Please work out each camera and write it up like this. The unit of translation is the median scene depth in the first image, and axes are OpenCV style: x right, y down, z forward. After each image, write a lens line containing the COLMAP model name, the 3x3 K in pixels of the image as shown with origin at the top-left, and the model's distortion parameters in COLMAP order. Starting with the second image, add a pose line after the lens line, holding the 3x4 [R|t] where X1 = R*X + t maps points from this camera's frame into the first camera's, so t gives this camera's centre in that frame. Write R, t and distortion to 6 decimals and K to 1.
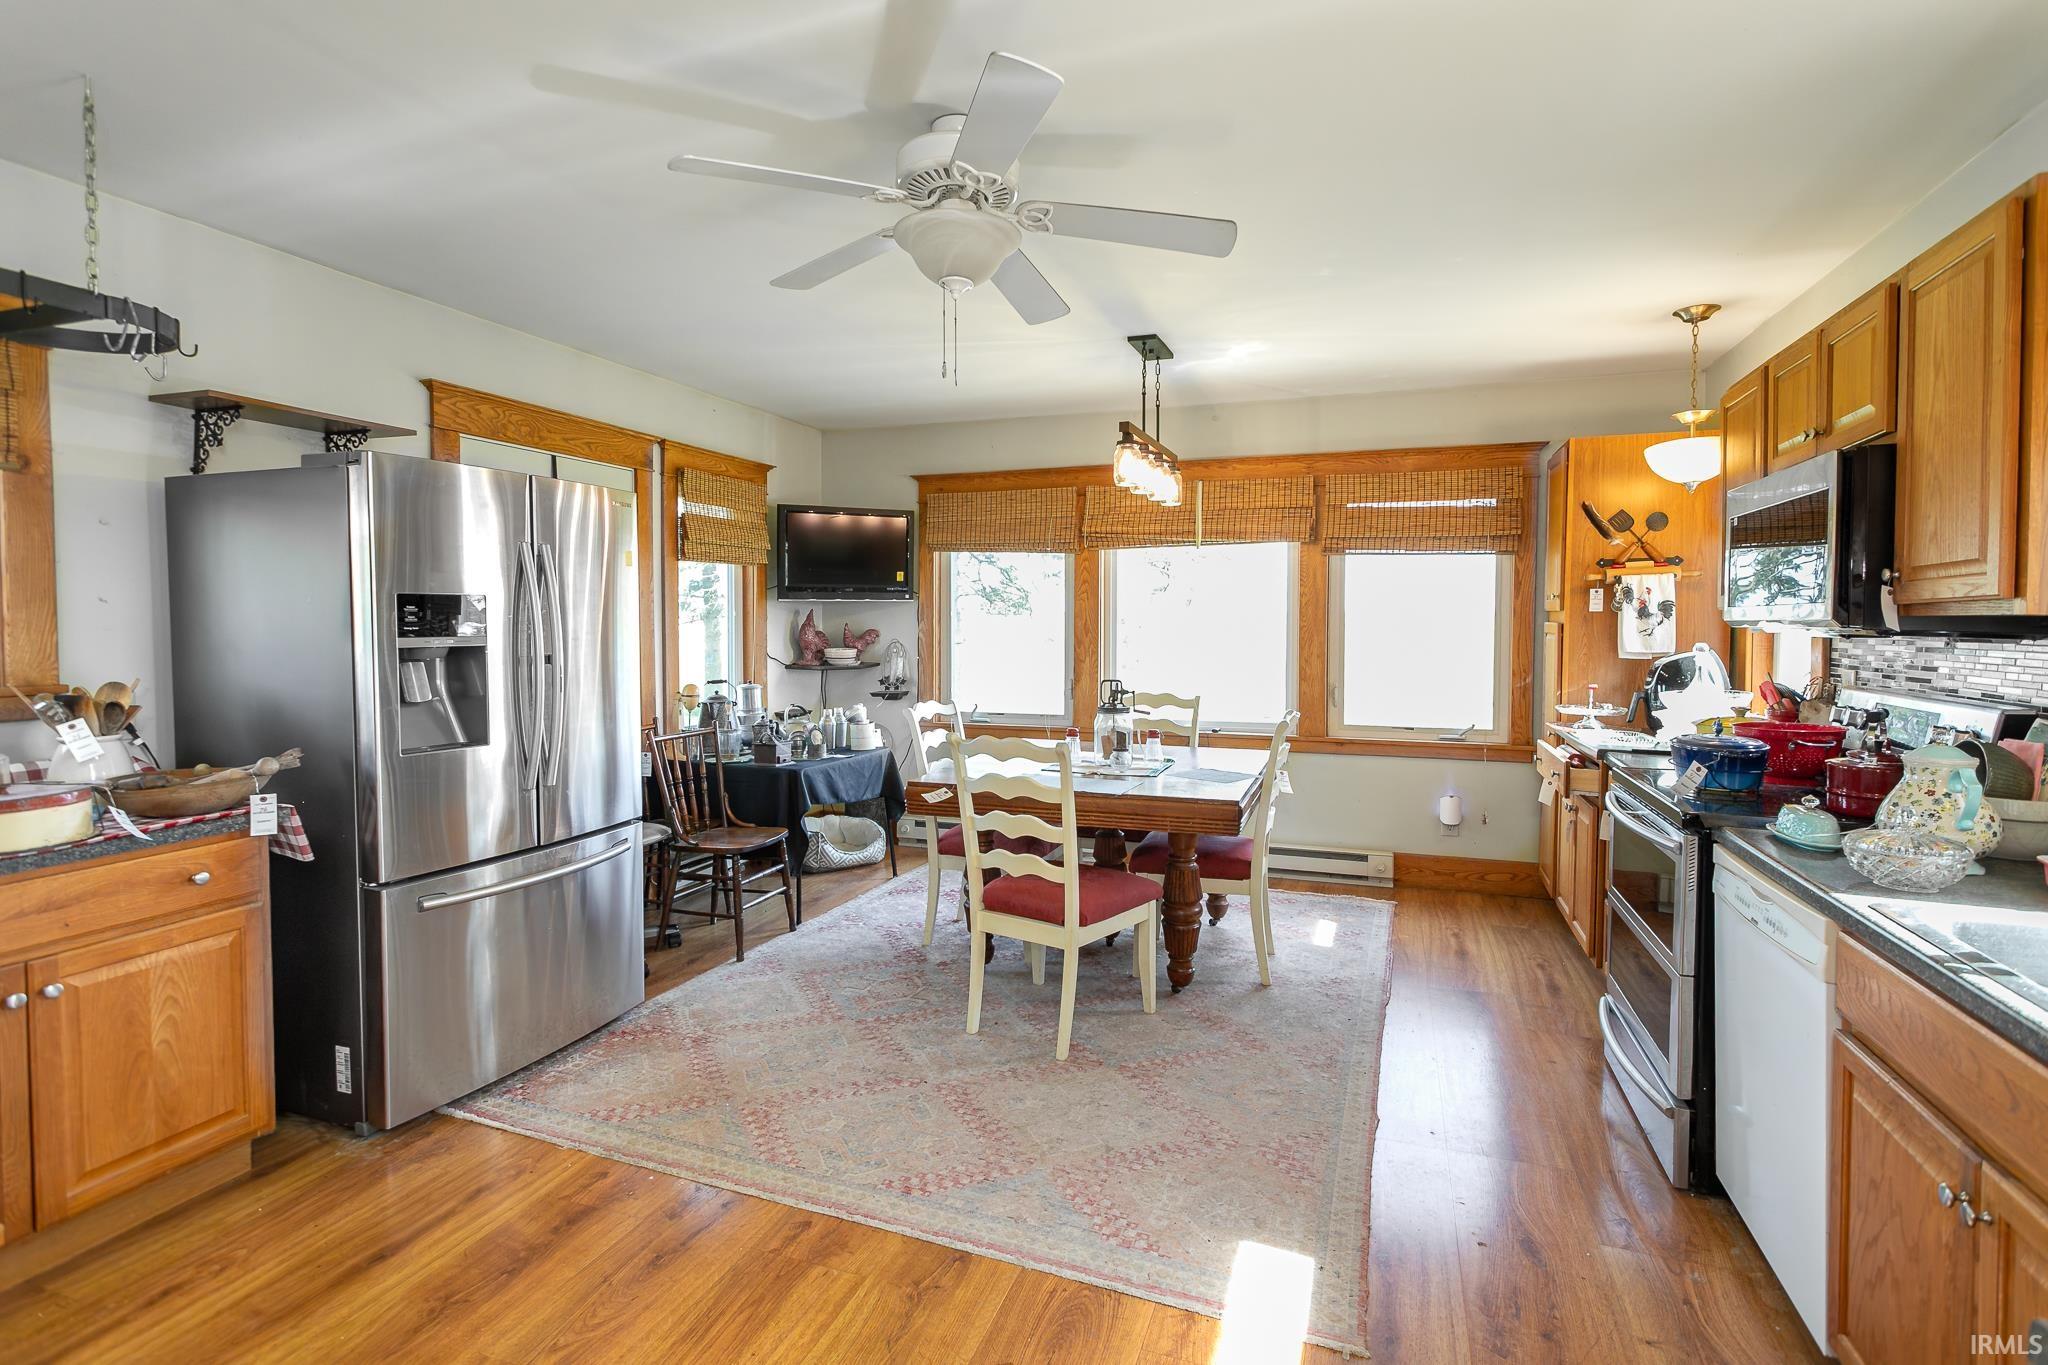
lens RADIAL K [[969.9, 0, 1017.7], [0, 969.9, 654.7], [0, 0, 1]] dist [0.003404, 0.001023]
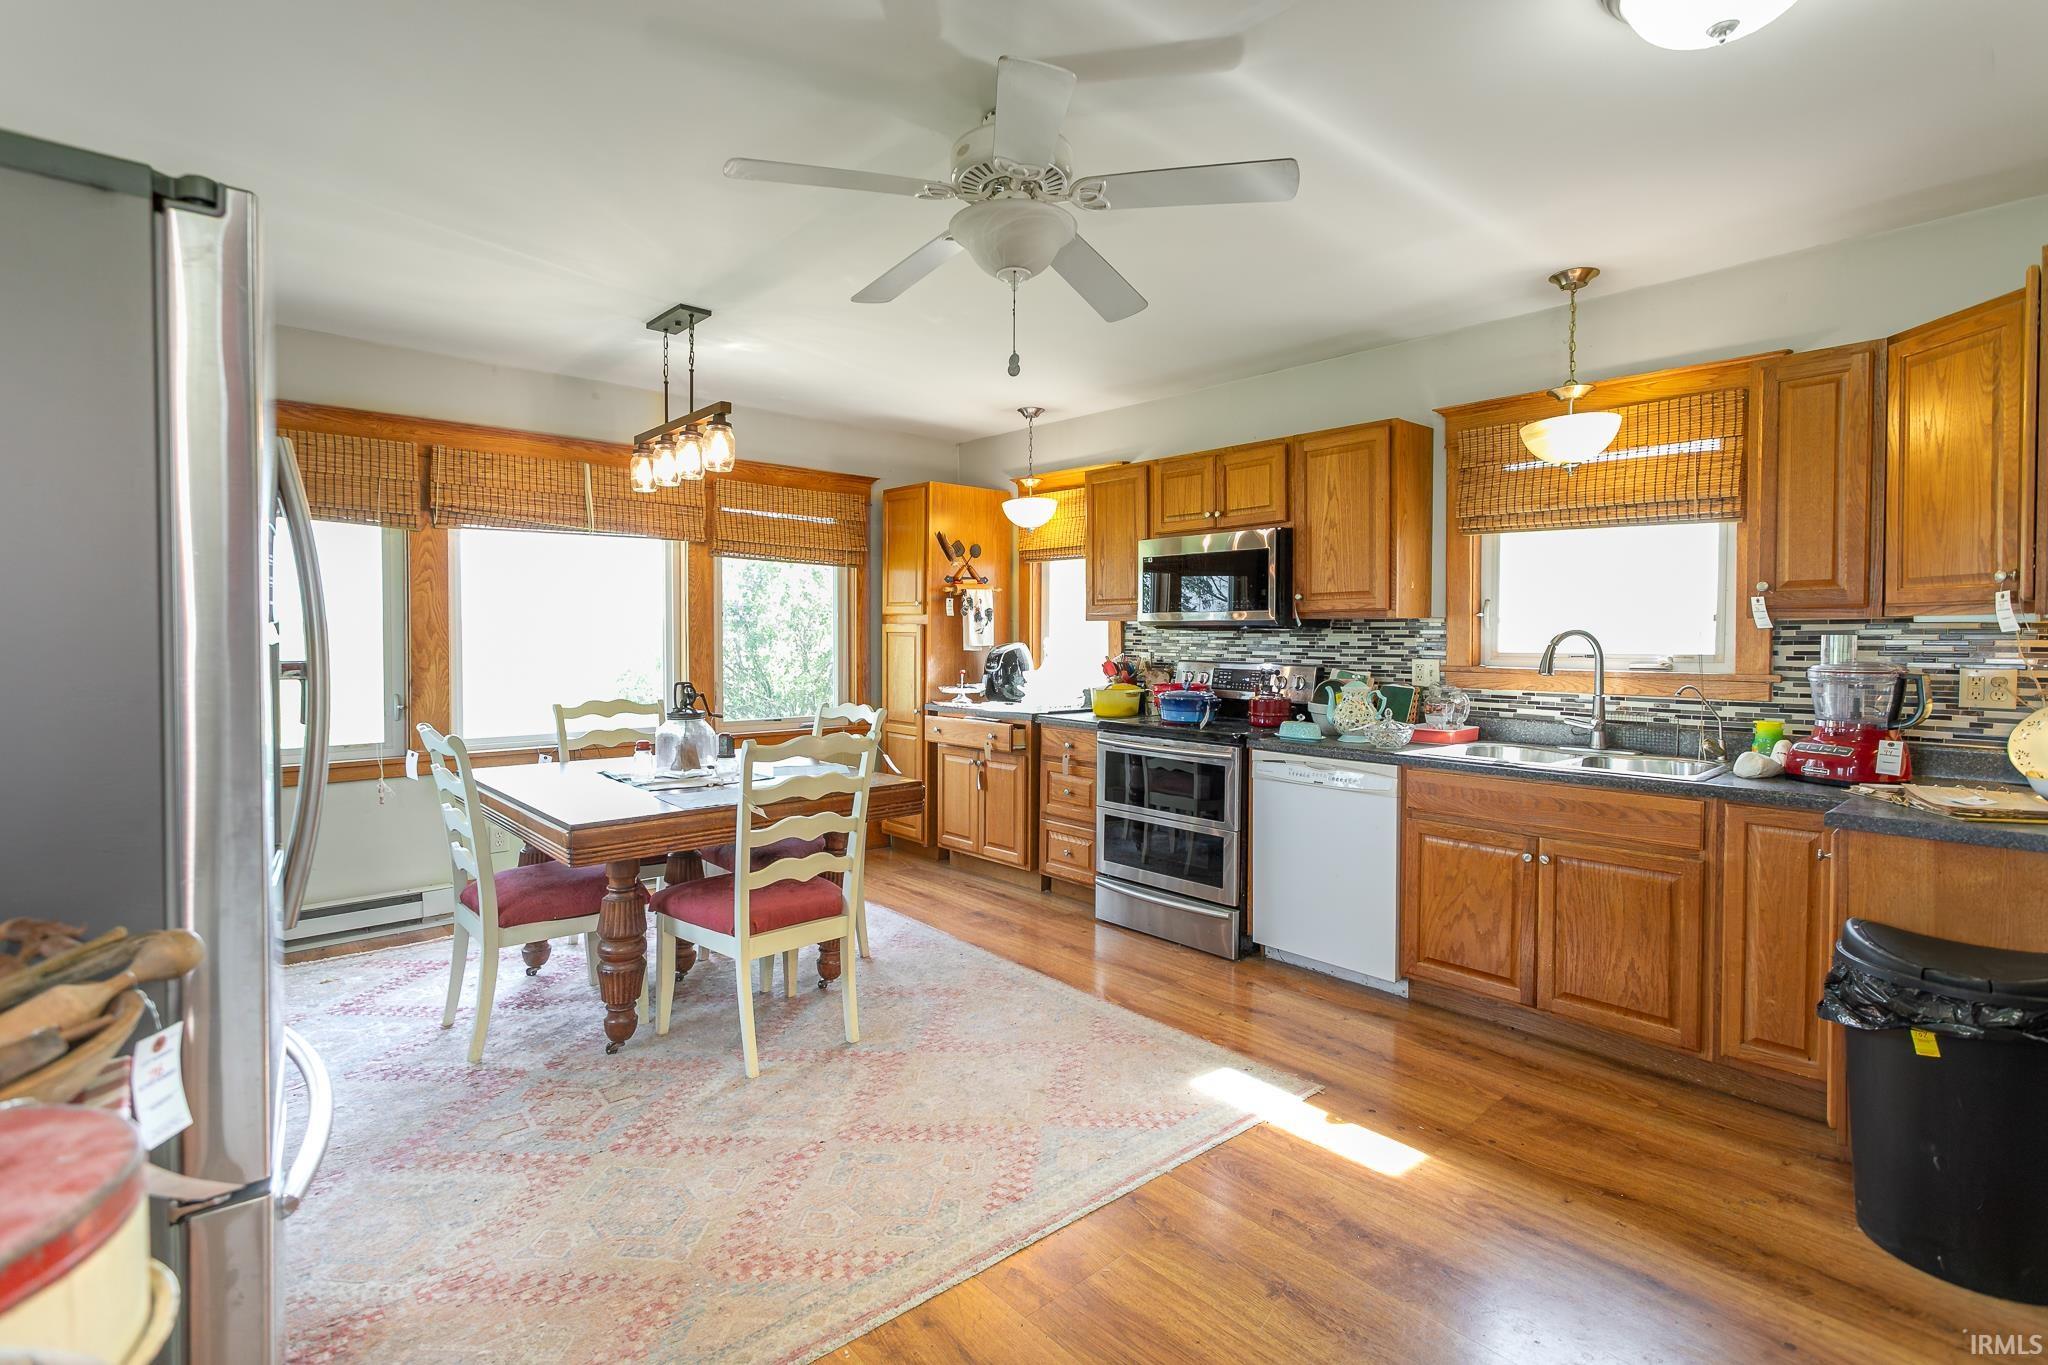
lens RADIAL K [[969.9, 0, 1017.7], [0, 969.9, 654.7], [0, 0, 1]] dist [0.003404, 0.001023]
pose [[0.473574, -0.019337, 0.880542, -0.539617], [0.026350, 0.999622, 0.007781, 0.001231], [-0.880360, 0.019518, 0.473905, 0.298155]]
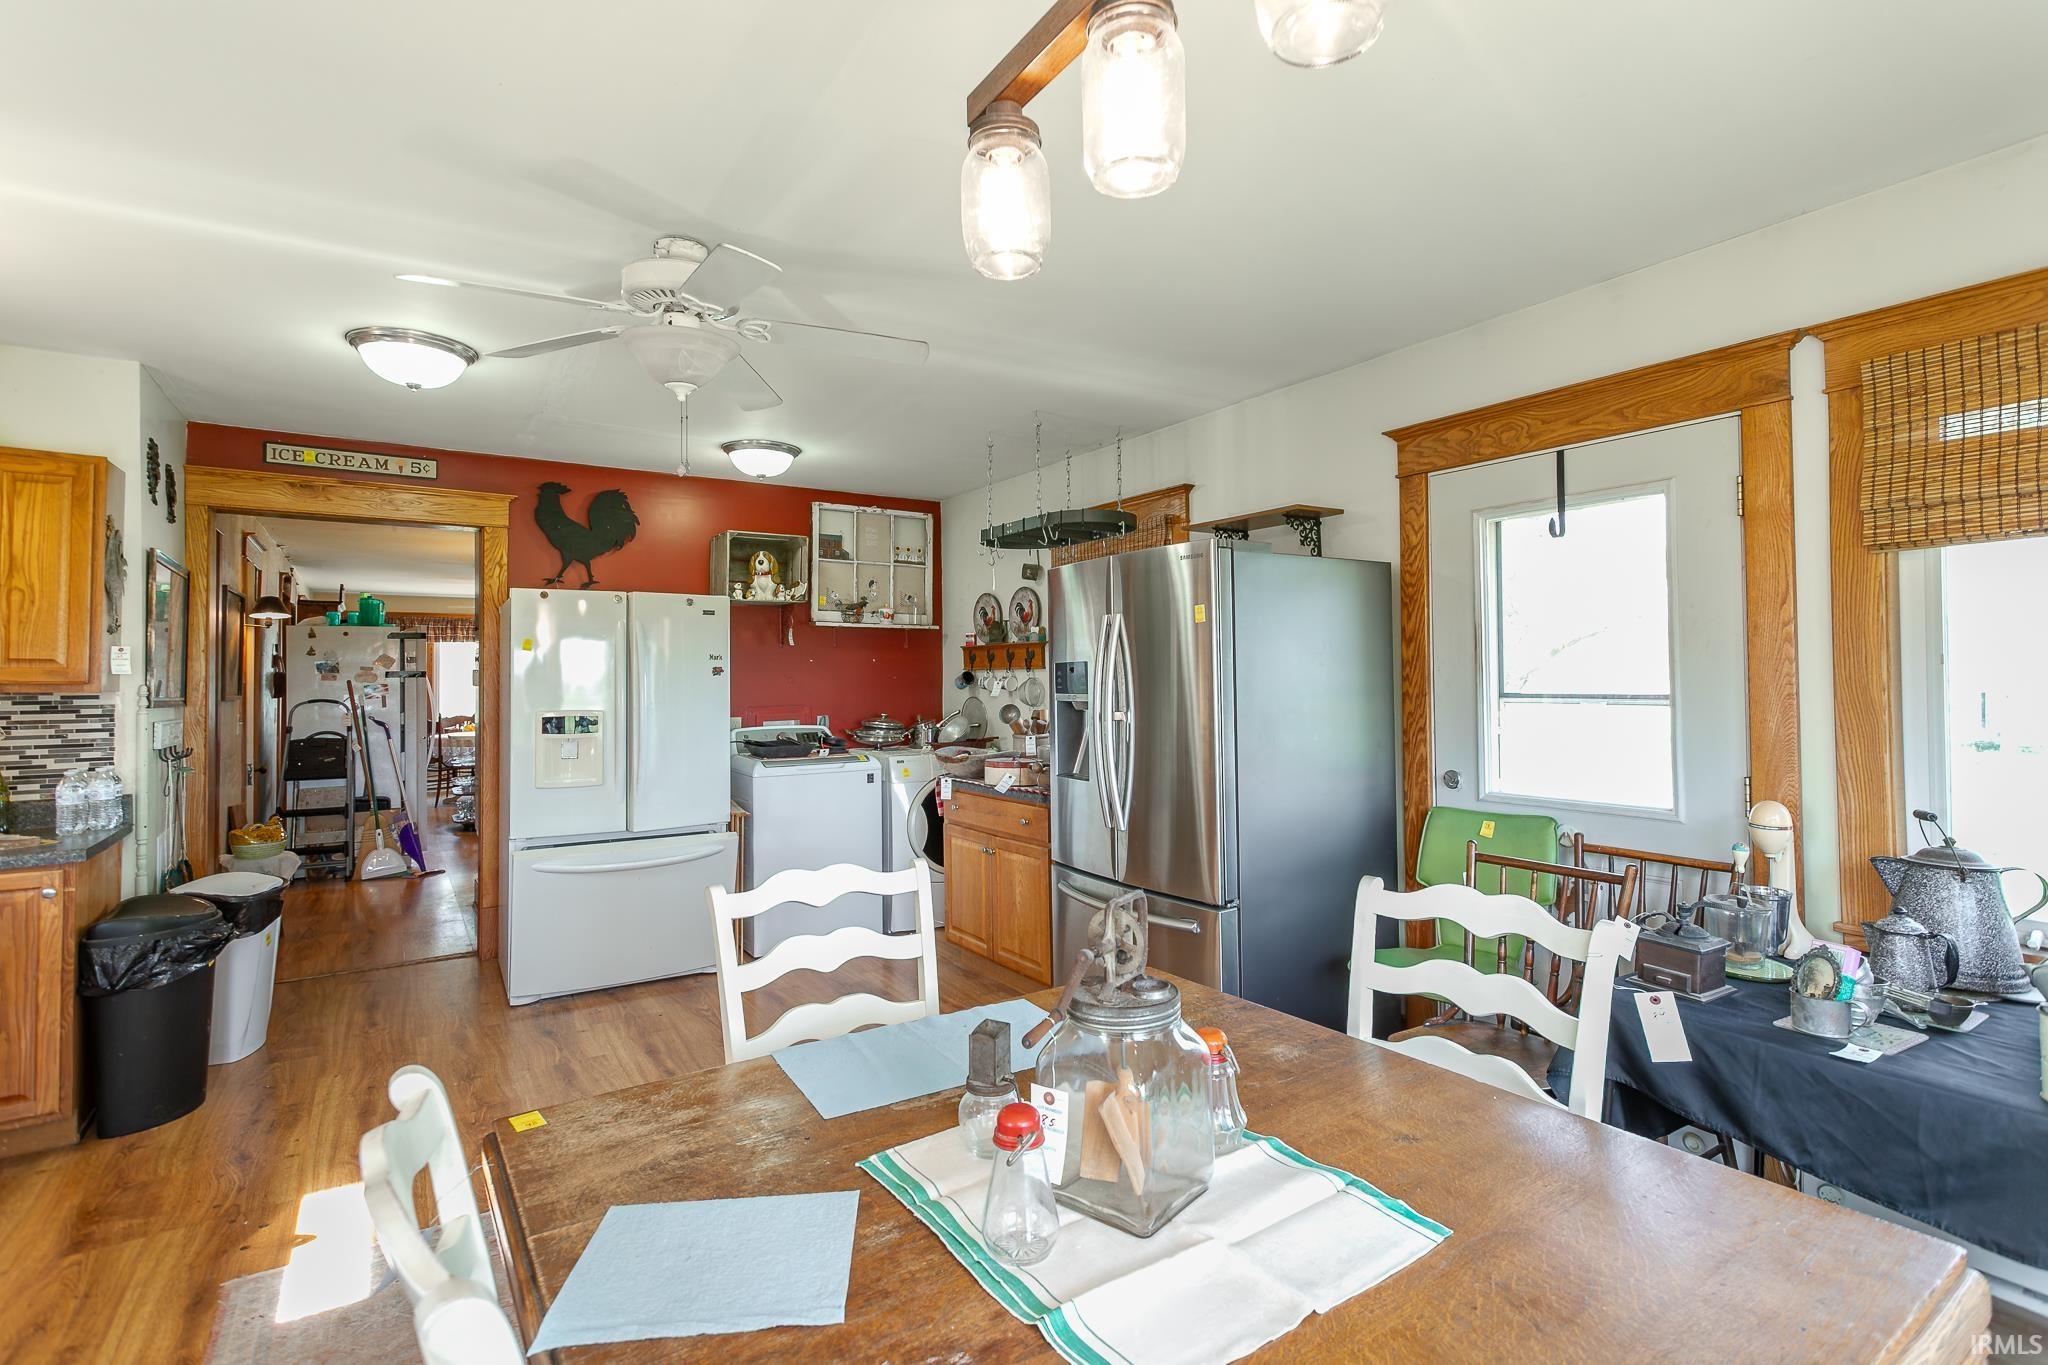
lens RADIAL K [[969.9, 0, 1017.7], [0, 969.9, 654.7], [0, 0, 1]] dist [0.003404, 0.001023]
pose [[-0.607147, -0.005714, -0.794569, 0.334123], [-0.019179, 0.999788, 0.007465, -0.053182], [0.794358, 0.019772, -0.607128, 1.132072]]
